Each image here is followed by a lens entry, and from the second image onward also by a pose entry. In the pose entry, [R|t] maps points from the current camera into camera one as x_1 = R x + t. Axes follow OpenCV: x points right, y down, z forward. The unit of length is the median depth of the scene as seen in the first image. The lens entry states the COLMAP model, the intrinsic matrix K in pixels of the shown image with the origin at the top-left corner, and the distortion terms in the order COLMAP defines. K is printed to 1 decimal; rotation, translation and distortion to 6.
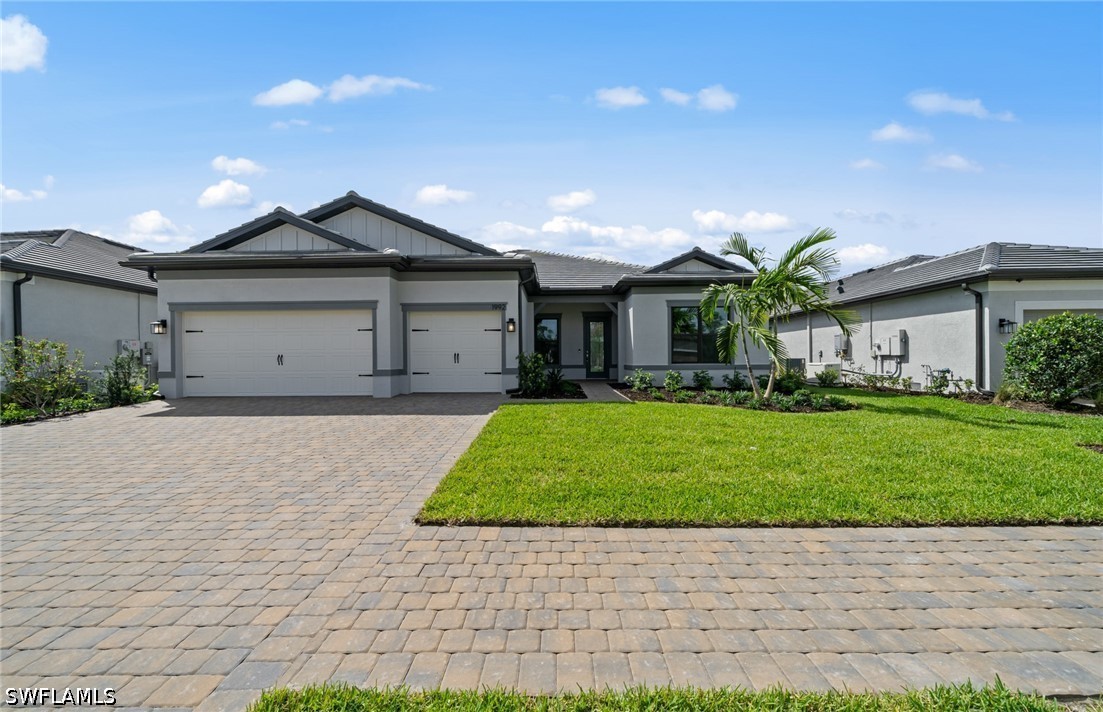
lens RADIAL K [[410.2, 0, 556.8], [0, 410.2, 351.8], [0, 0, 1]] dist [-0.005659, -0.000438]
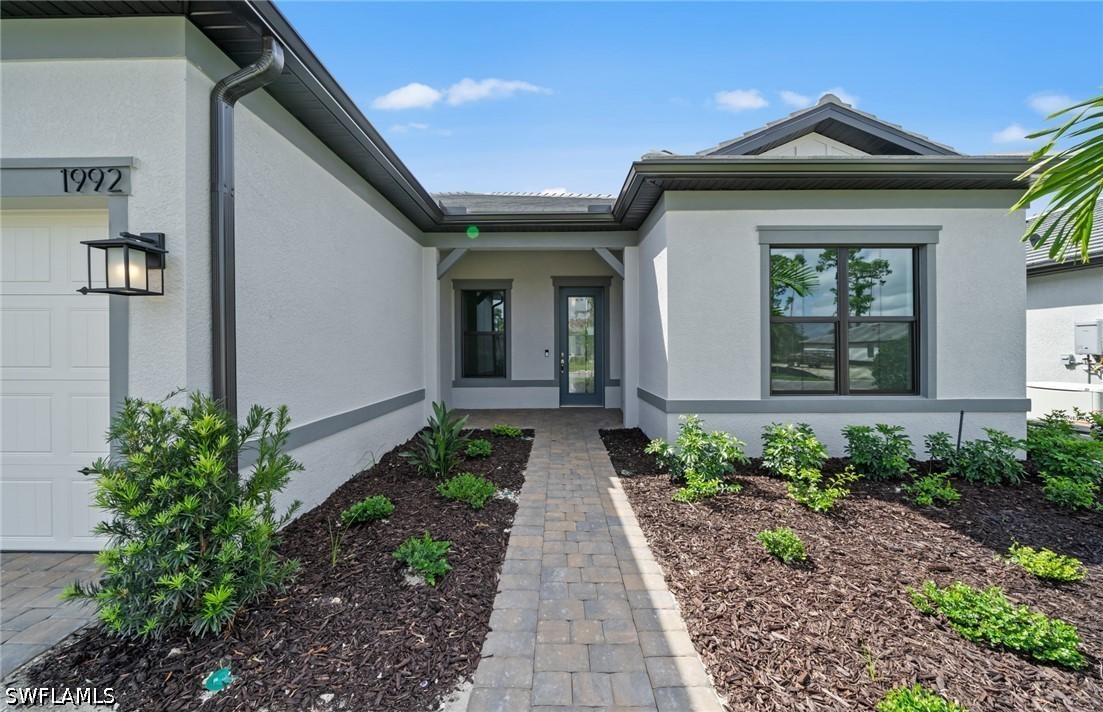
lens RADIAL K [[410.2, 0, 552.5], [0, 410.2, 355.1], [0, 0, 1]] dist [-0.005659, -0.000438]
pose [[0.999939, -0.003719, 0.010359, 0.060977], [0.003364, 0.999414, 0.034077, -0.017109], [-0.010480, -0.034041, 0.999366, 0.517355]]
